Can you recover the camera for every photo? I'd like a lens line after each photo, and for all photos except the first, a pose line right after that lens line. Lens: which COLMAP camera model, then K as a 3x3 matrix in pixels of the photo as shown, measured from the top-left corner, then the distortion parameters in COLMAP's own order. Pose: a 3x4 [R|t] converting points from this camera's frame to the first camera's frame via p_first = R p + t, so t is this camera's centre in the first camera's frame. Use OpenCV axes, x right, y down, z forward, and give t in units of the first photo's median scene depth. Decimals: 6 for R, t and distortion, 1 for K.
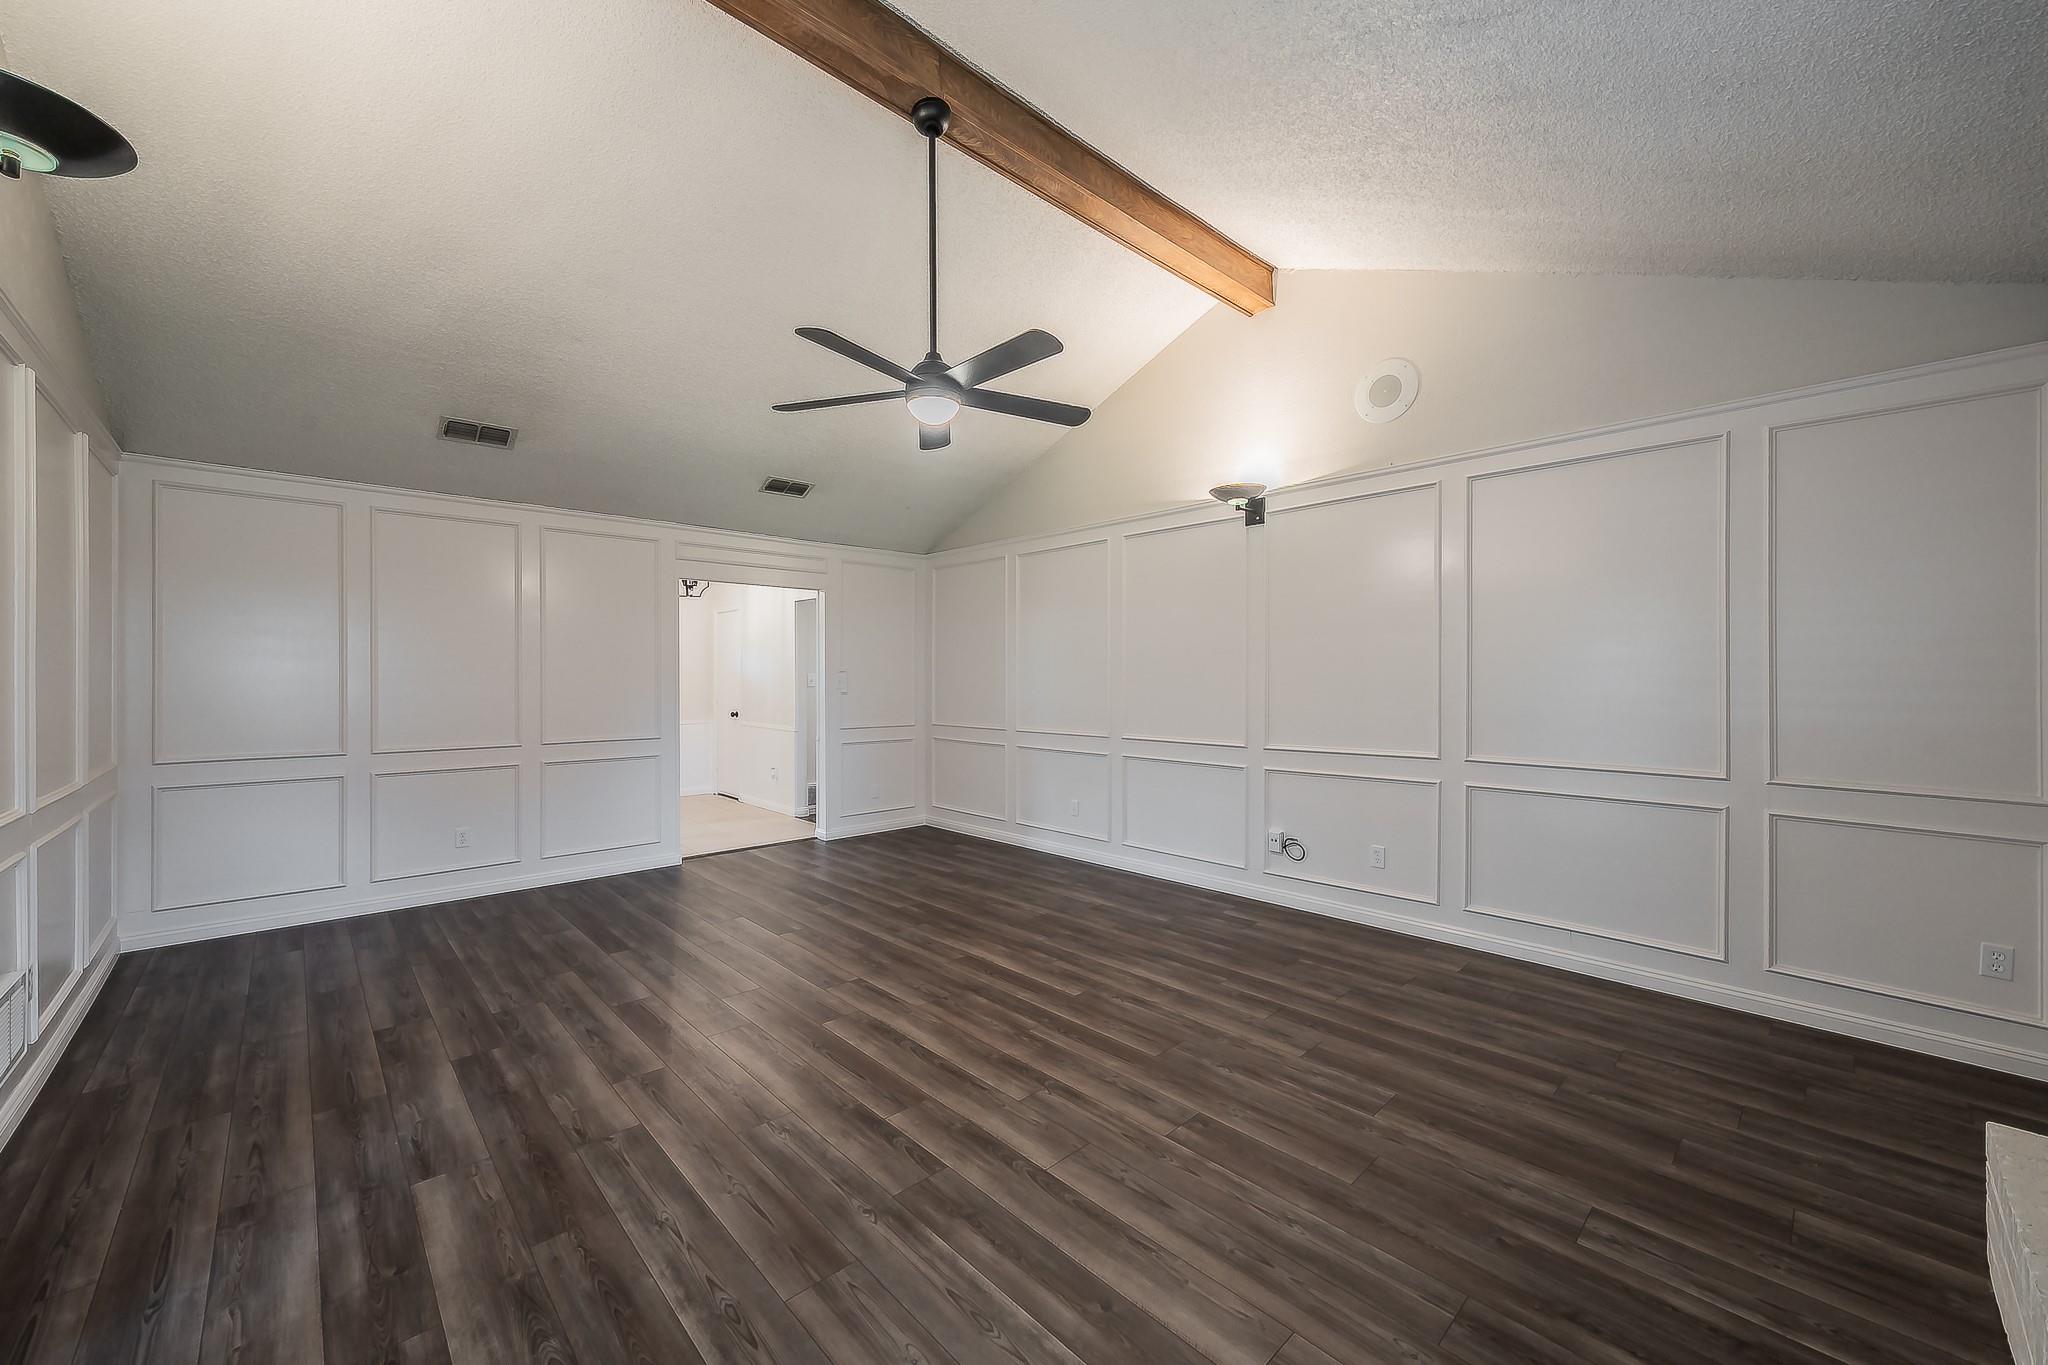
lens RADIAL K [[791.8, 0, 1016.0], [0, 791.8, 681.0], [0, 0, 1]] dist [-0.000512, -0.000027]
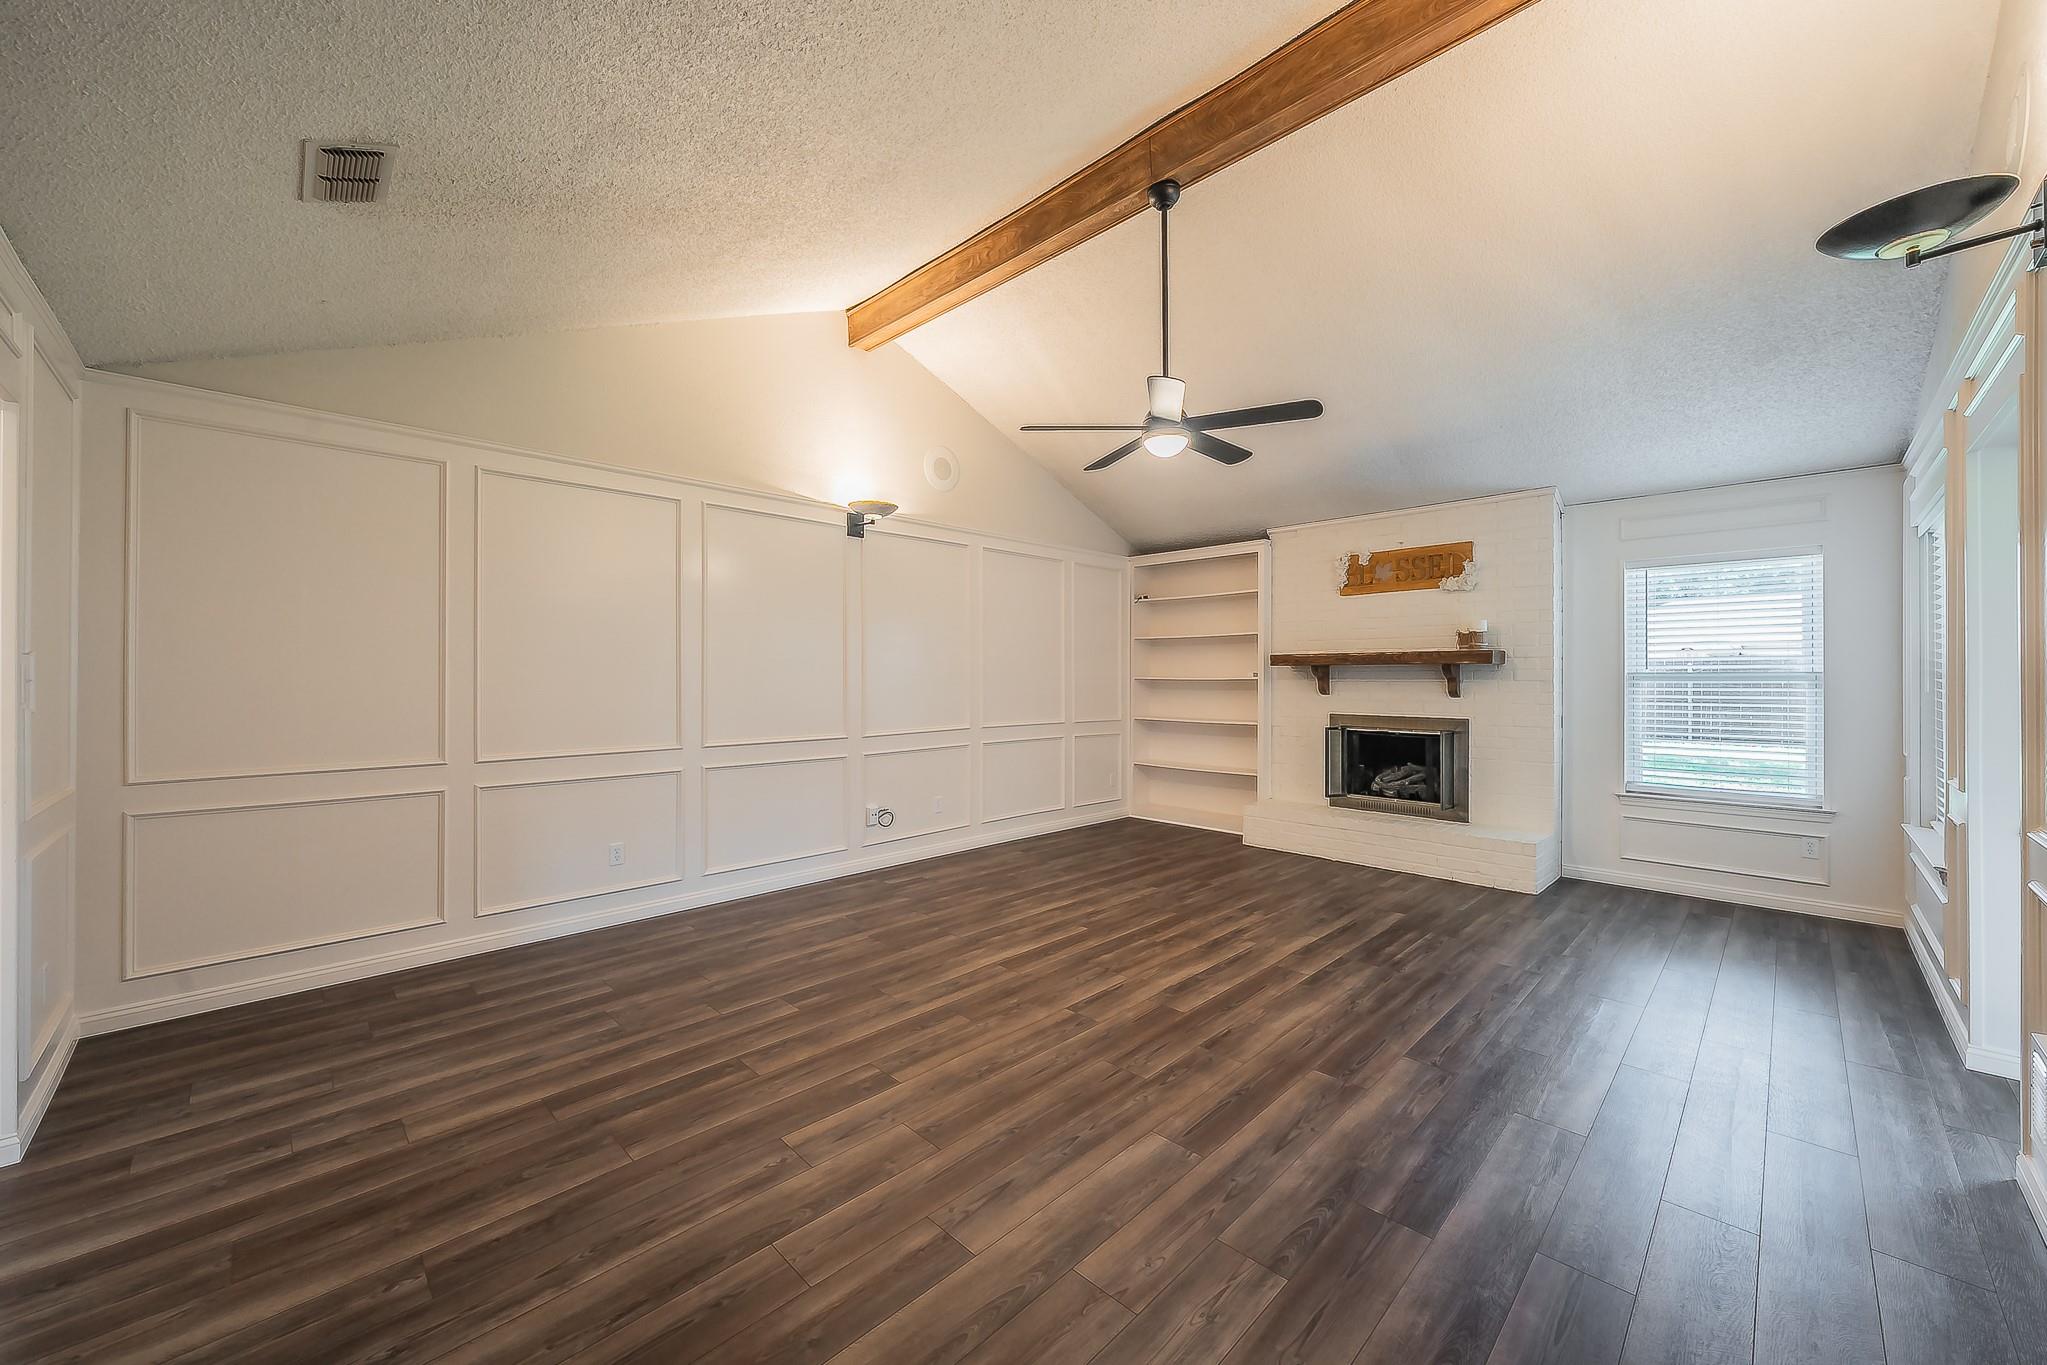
lens RADIAL K [[791.4, 0, 1015.5], [0, 791.4, 675.7], [0, 0, 1]] dist [-0.000512, -0.000027]
pose [[-0.049176, 0.002007, 0.998788, -1.170119], [0.005323, 0.999984, -0.001747, 0.001573], [-0.998776, 0.005231, -0.049186, 1.182947]]
